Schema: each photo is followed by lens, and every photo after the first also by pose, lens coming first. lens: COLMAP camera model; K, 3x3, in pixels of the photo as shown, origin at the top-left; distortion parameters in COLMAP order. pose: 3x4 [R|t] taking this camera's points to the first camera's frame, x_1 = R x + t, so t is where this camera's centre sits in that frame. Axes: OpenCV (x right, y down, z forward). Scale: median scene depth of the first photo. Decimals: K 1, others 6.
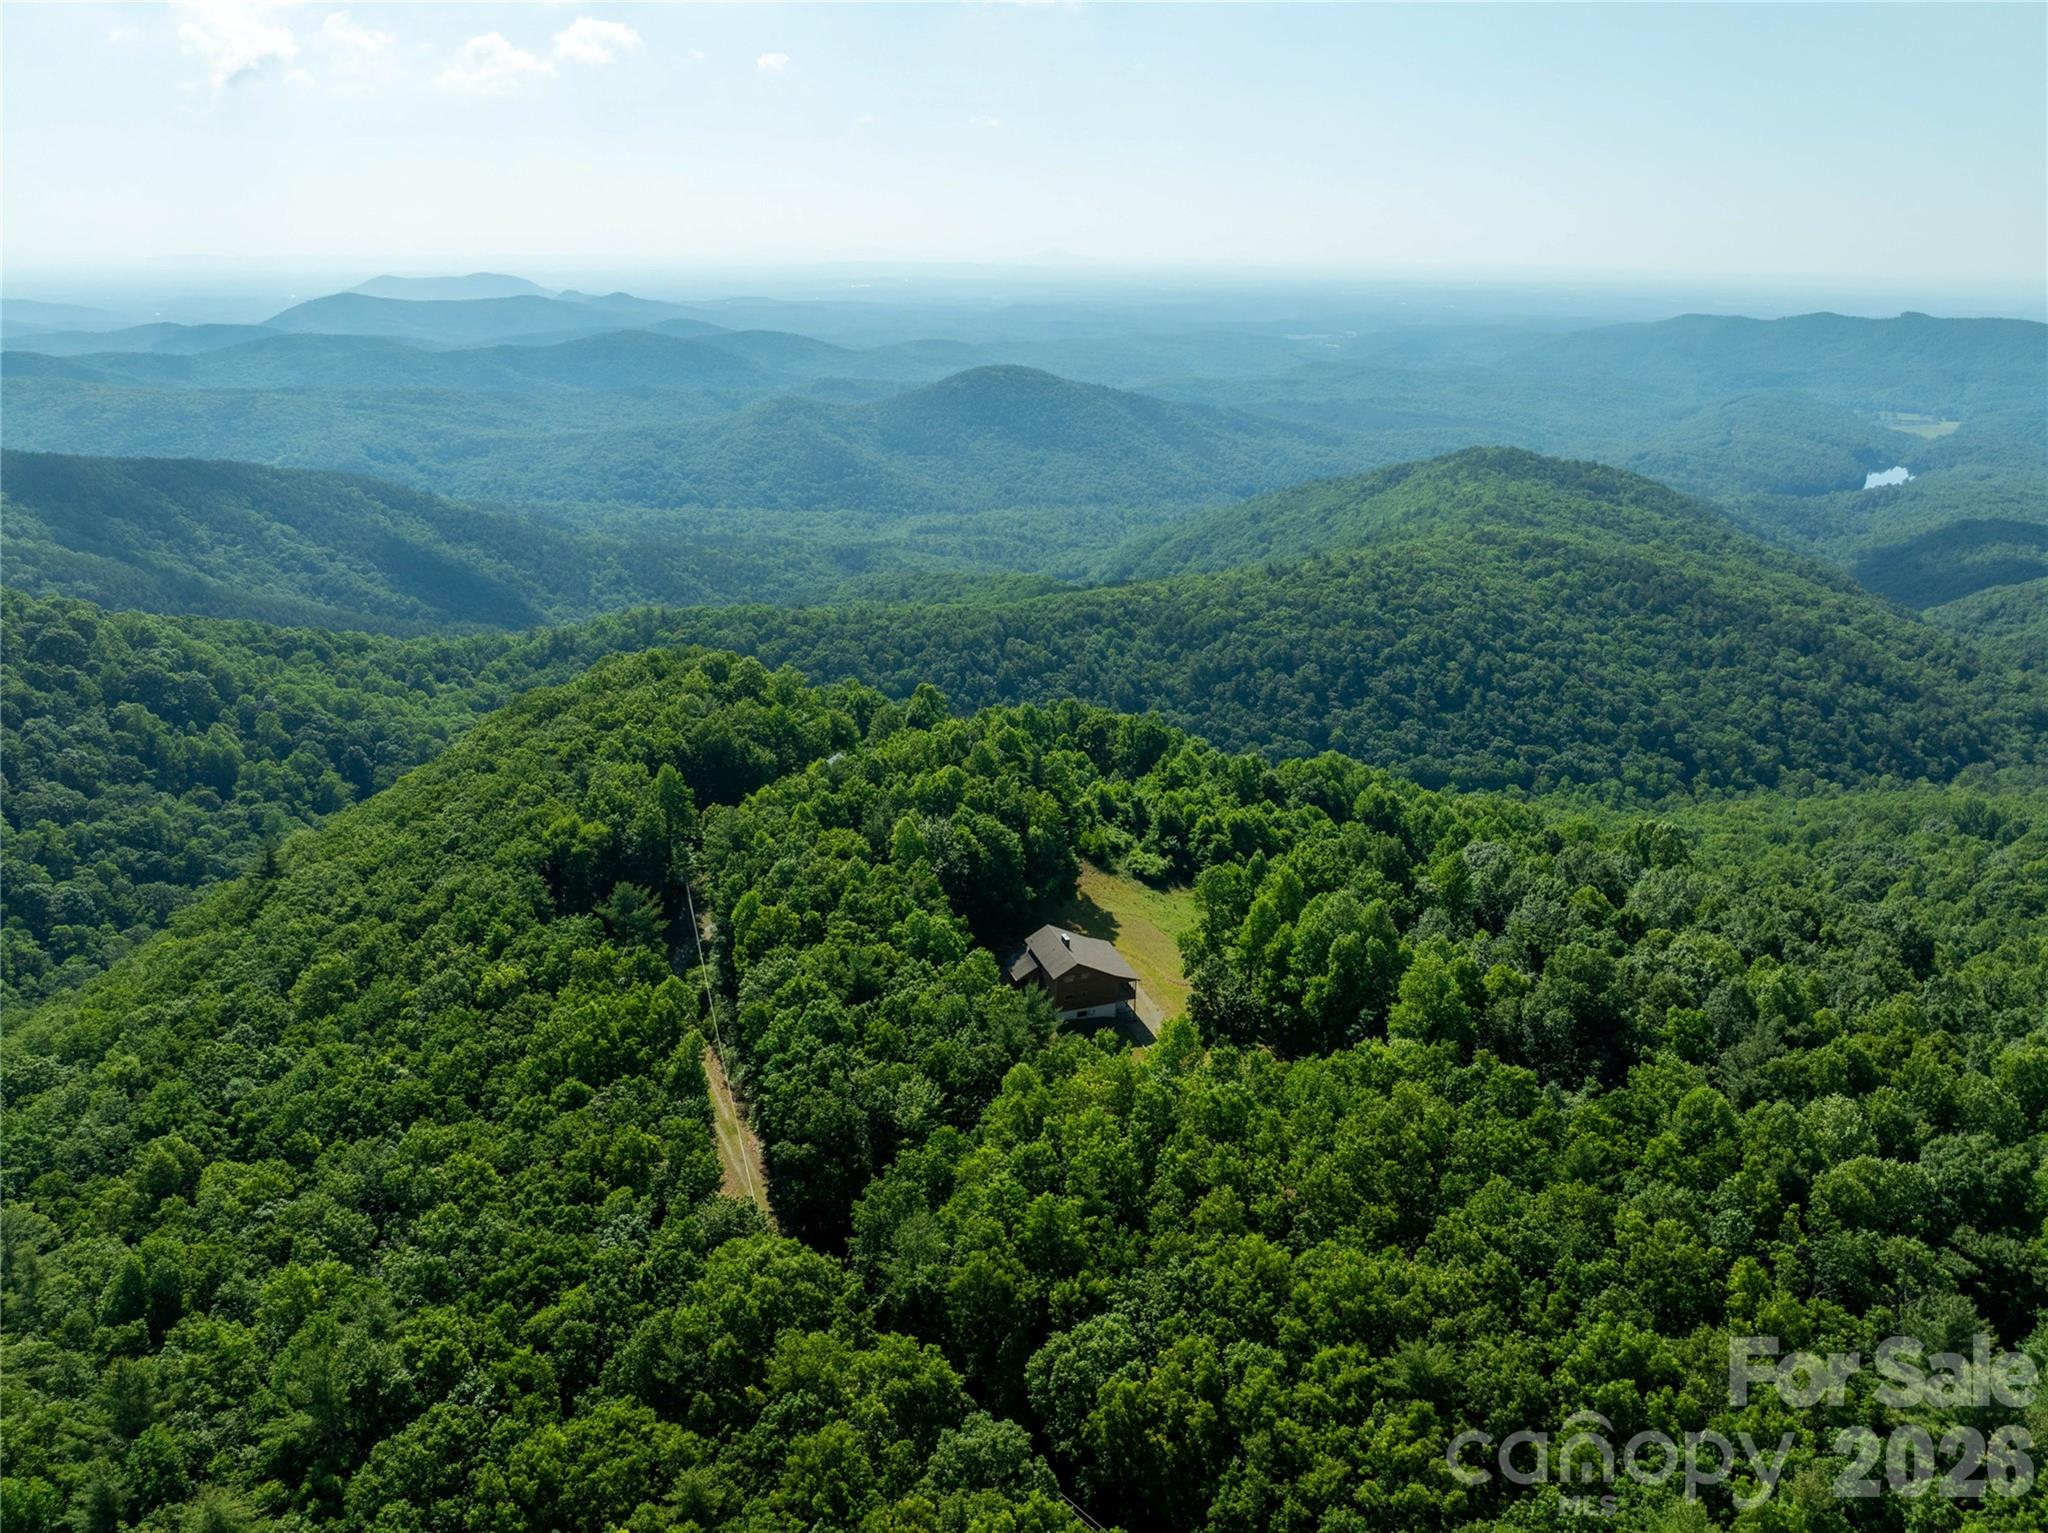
lens RADIAL K [[1546.8, 0, 1024.0], [0, 1546.8, 766.5], [0, 0, 1]] dist [-0.000496, -0.043465]
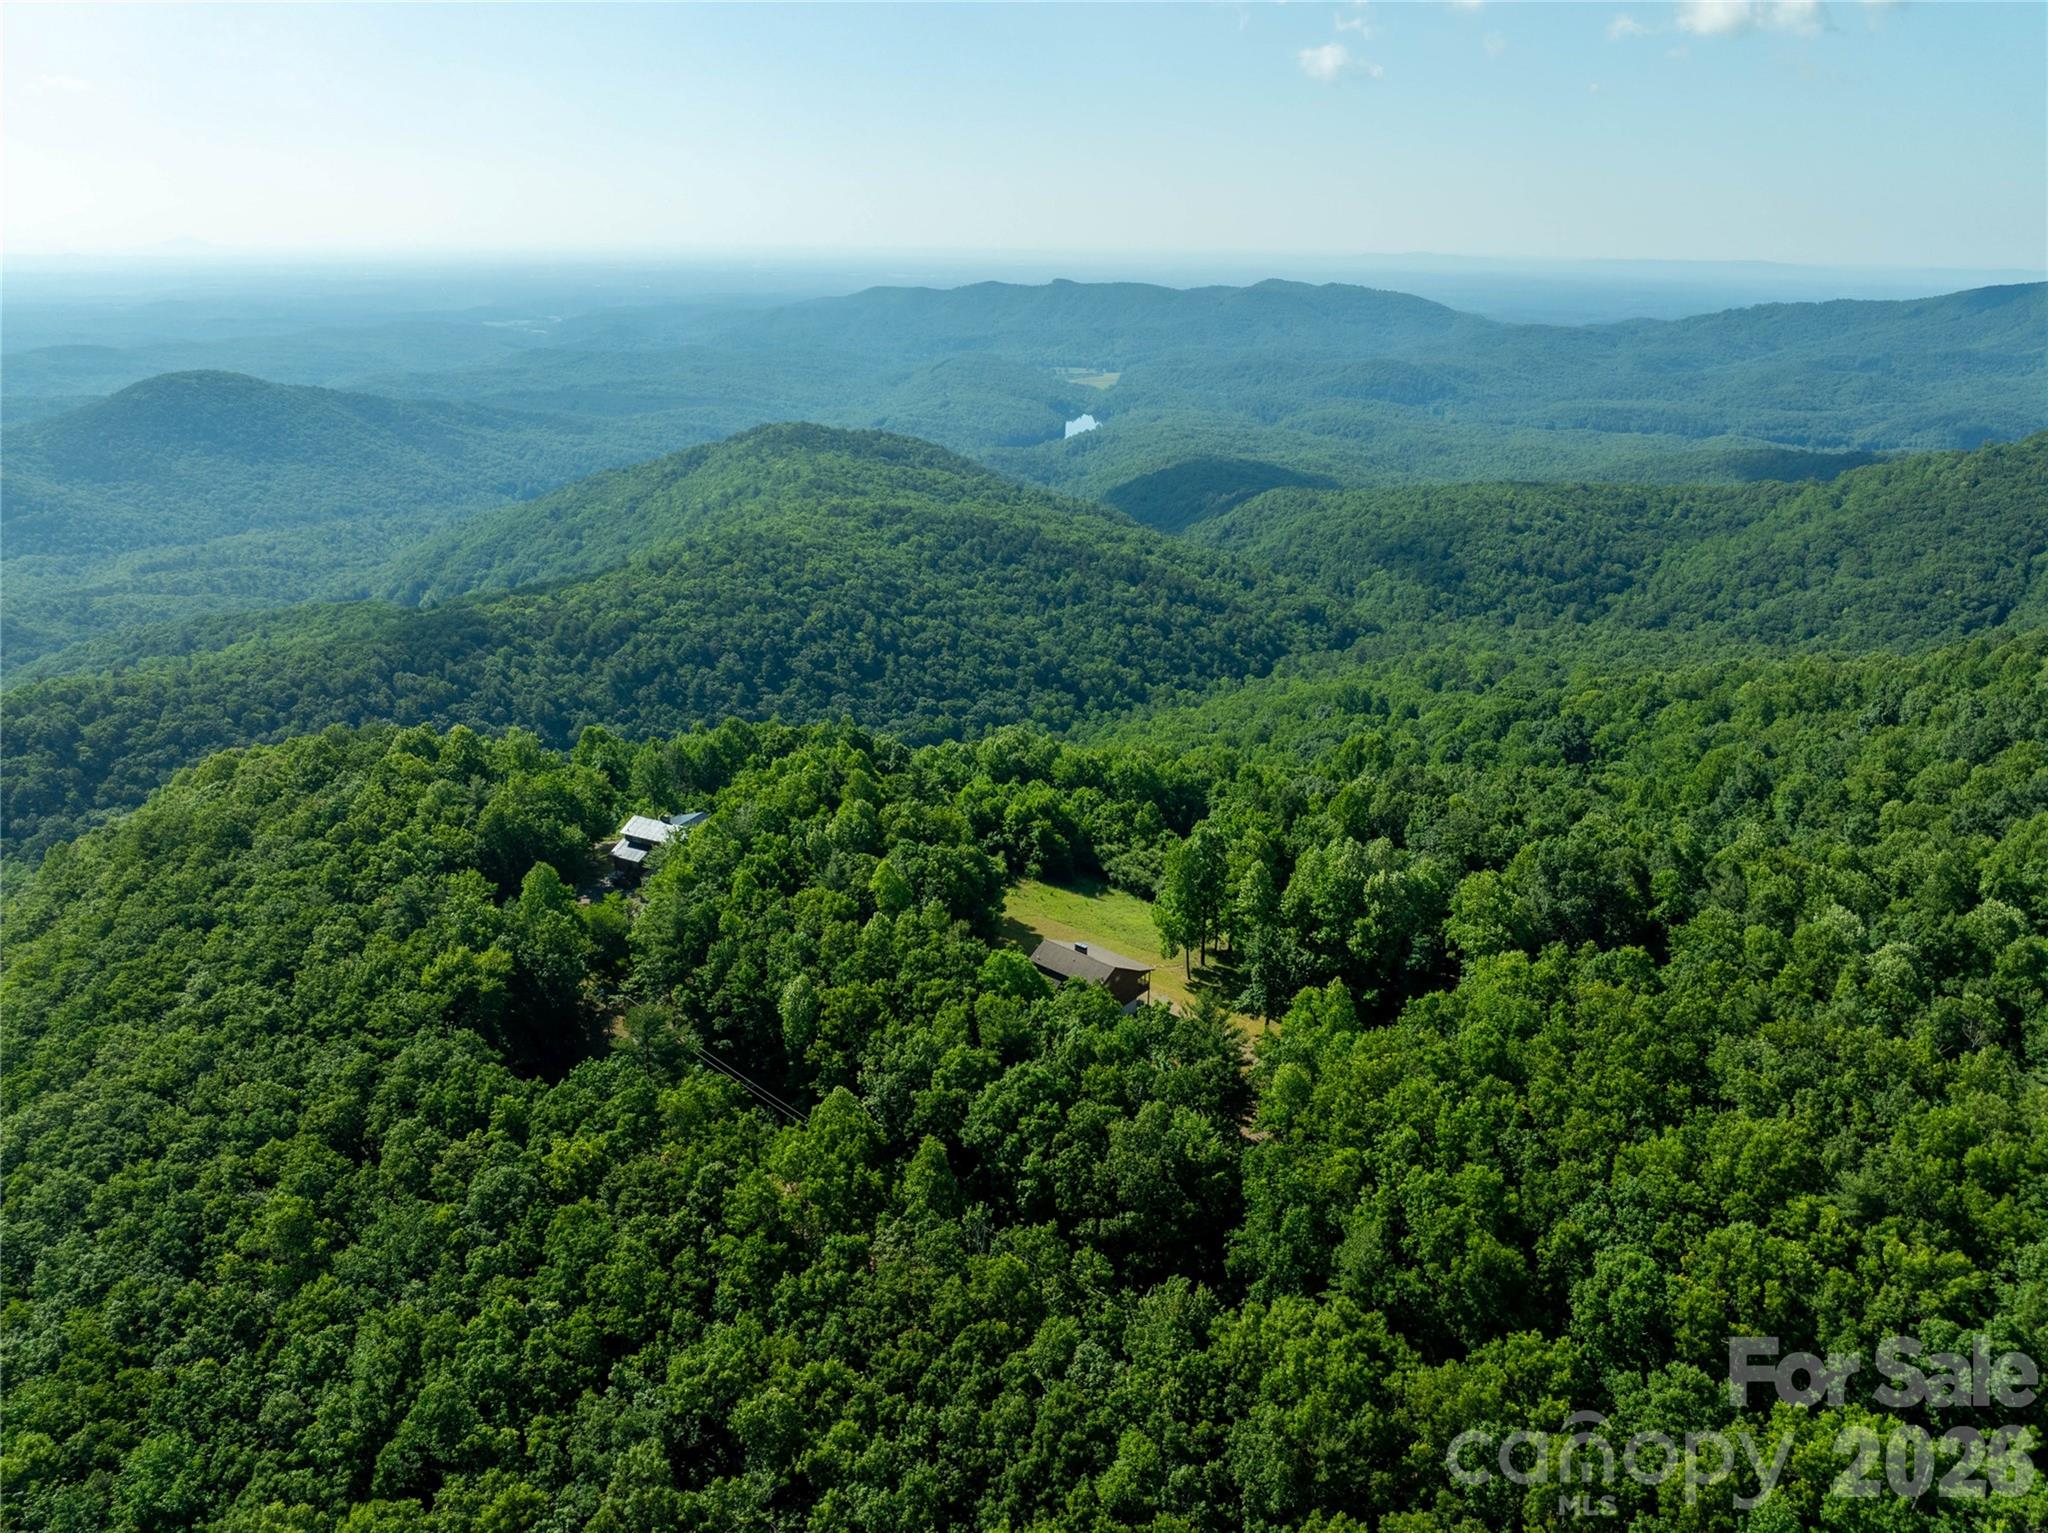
lens RADIAL K [[1546.8, 0, 1024.0], [0, 1546.8, 766.5], [0, 0, 1]] dist [-0.000496, -0.043465]
pose [[0.857113, -0.176034, 0.484117, -0.132555], [0.170304, 0.983787, 0.056205, -0.017694], [-0.486162, 0.034273, 0.873196, 0.046126]]
